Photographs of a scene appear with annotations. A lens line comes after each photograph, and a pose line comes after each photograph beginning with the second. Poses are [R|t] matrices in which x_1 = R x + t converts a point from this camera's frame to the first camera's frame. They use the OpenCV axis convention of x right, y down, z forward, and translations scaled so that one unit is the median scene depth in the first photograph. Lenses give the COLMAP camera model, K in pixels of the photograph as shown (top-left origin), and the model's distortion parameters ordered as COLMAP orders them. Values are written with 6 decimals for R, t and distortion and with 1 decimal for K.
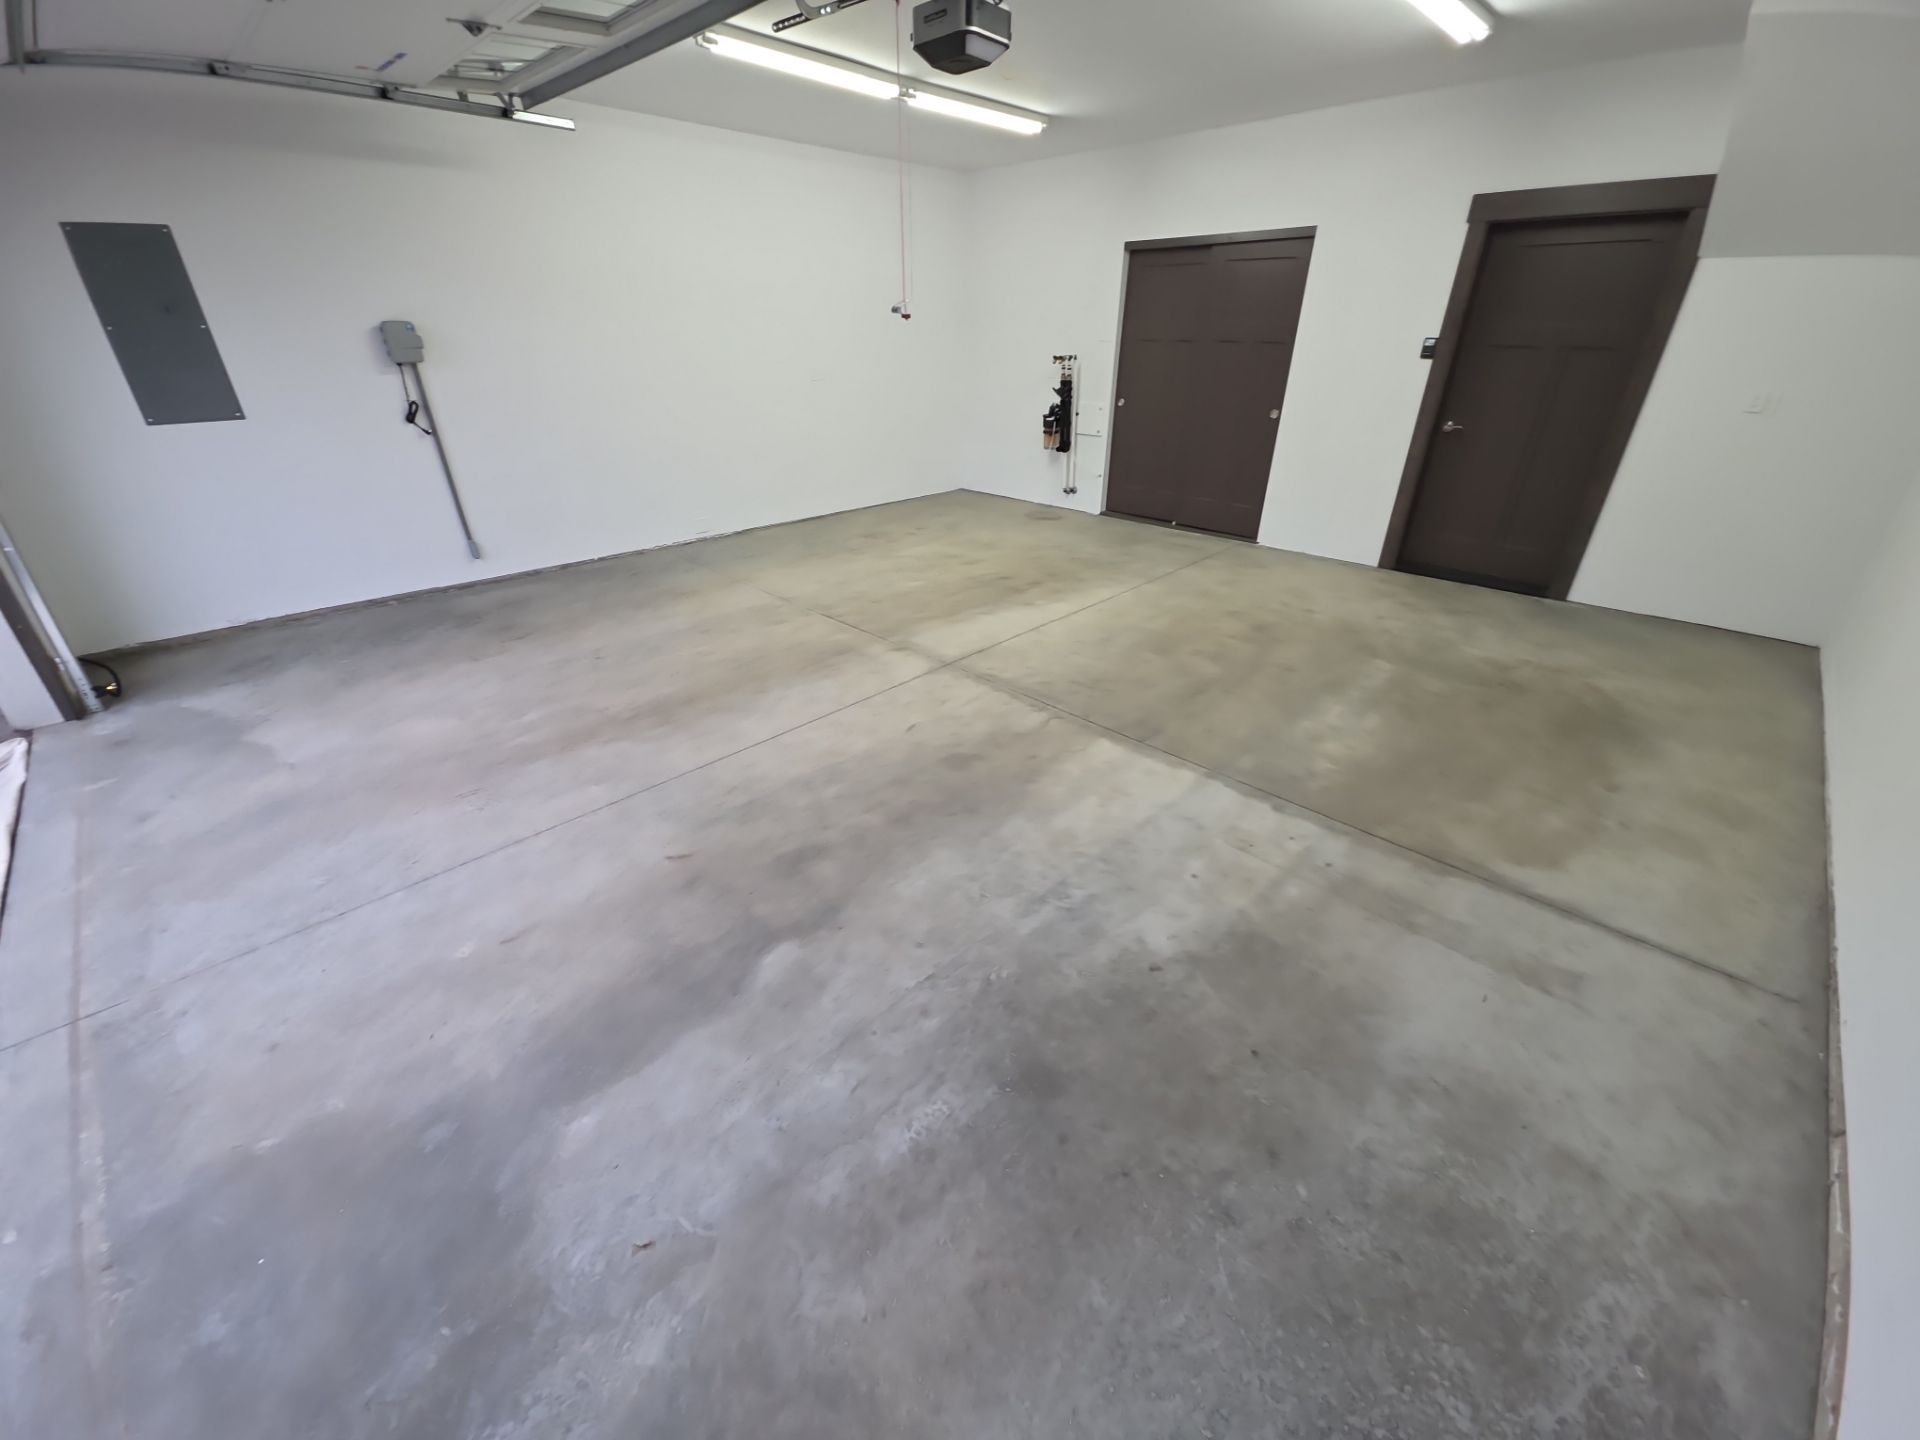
lens RADIAL K [[752.5, 0, 960.0], [0, 752.5, 720.0], [0, 0, 1]] dist [0.027482, -0.012754]
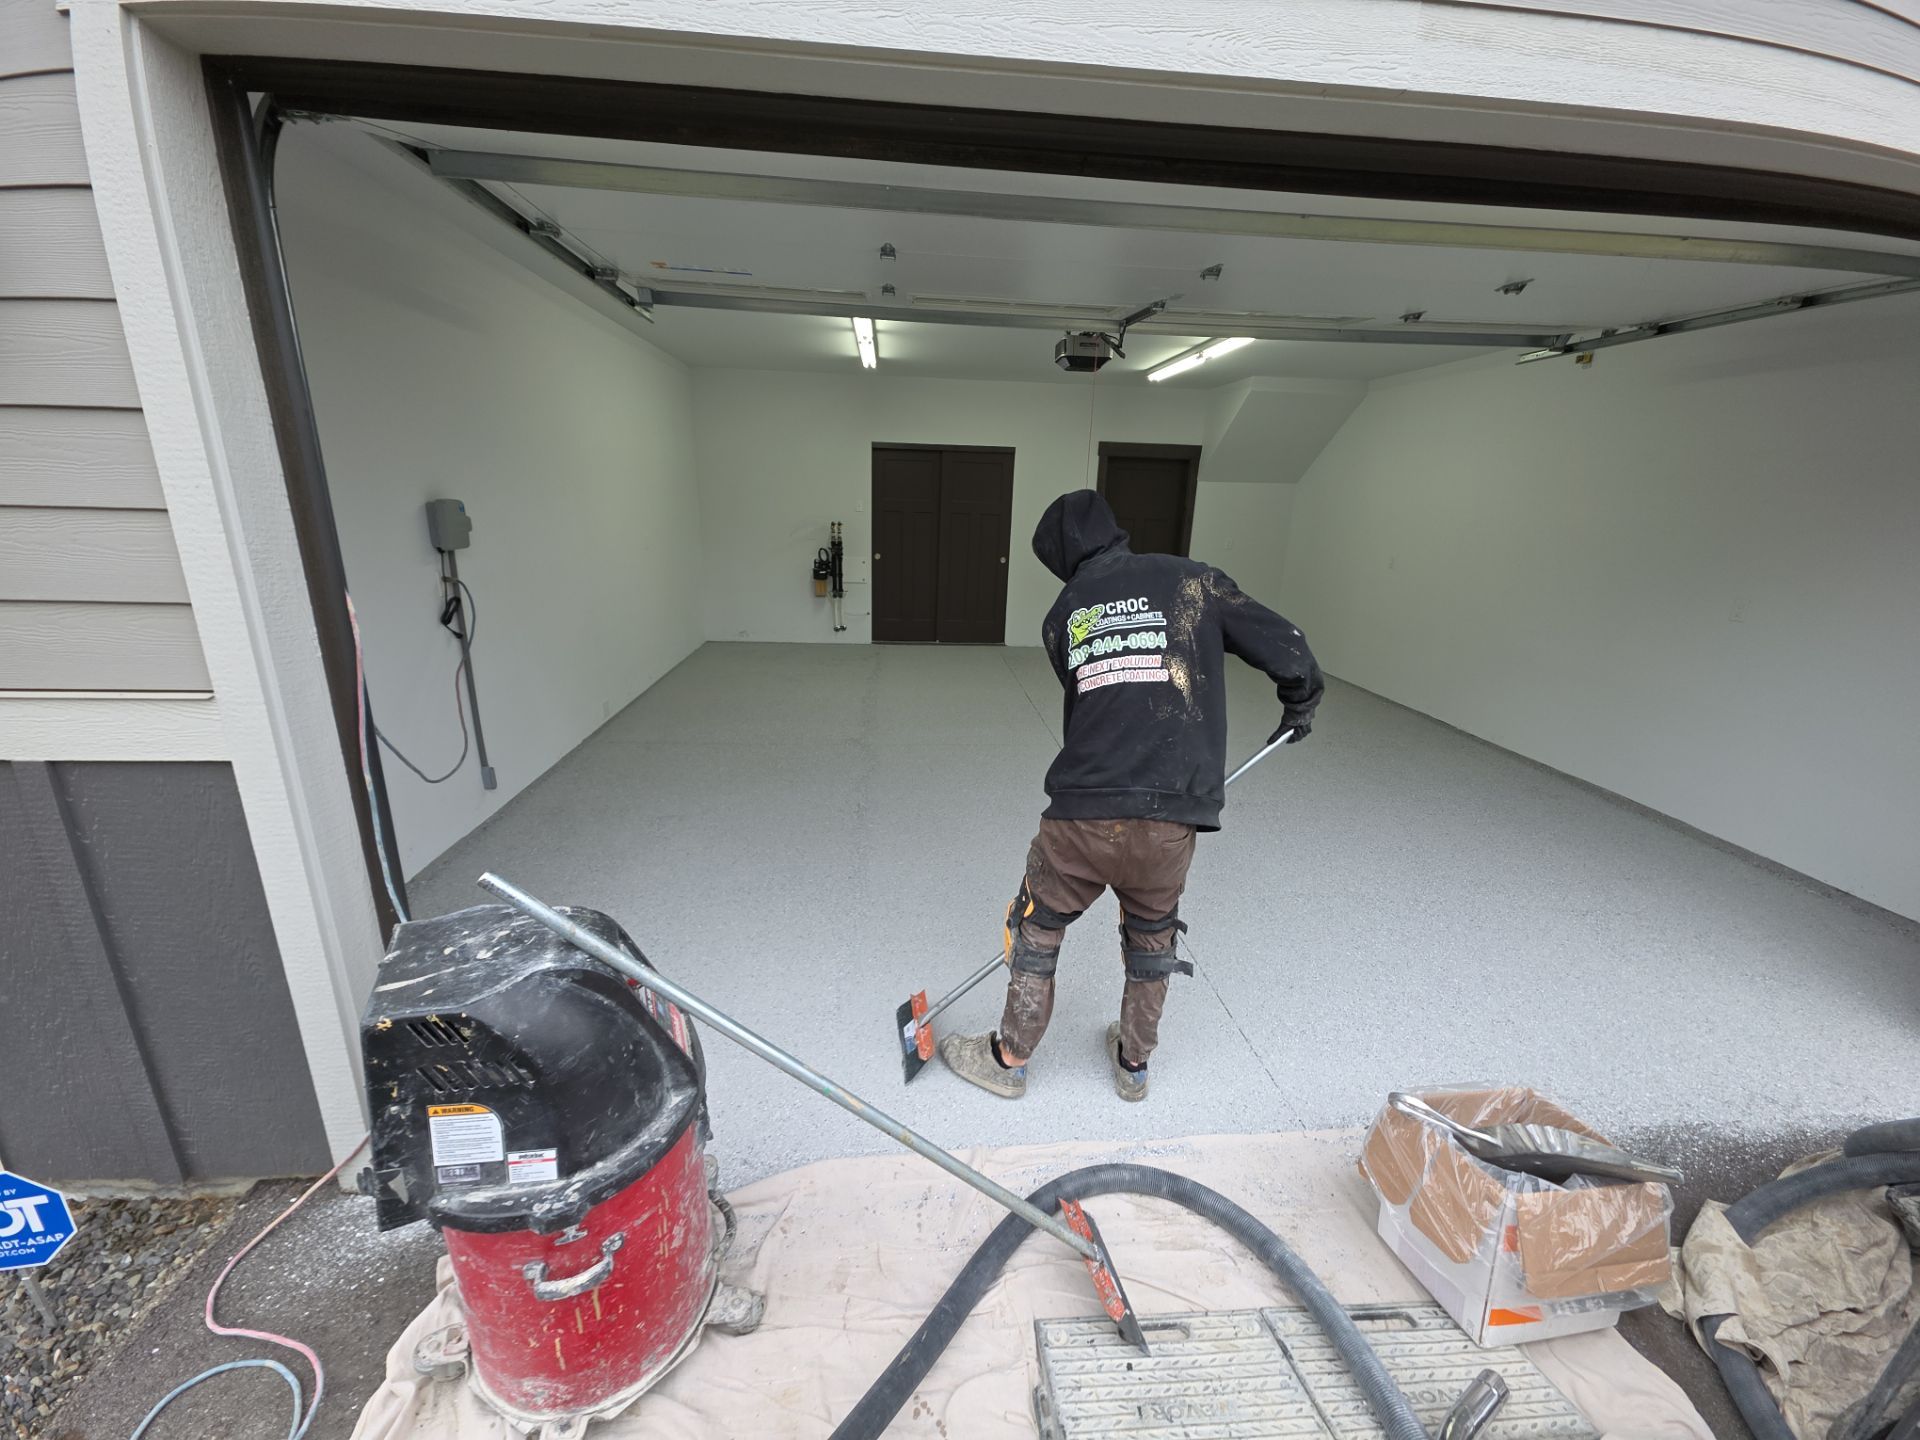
lens RADIAL K [[752.5, 0, 960.0], [0, 752.5, 720.0], [0, 0, 1]] dist [0.027482, -0.012754]
pose [[0.651786, -0.201306, 0.731198, -0.917146], [0.326852, 0.944557, -0.031308, -0.106604], [-0.684356, 0.259400, 0.681446, 0.160559]]
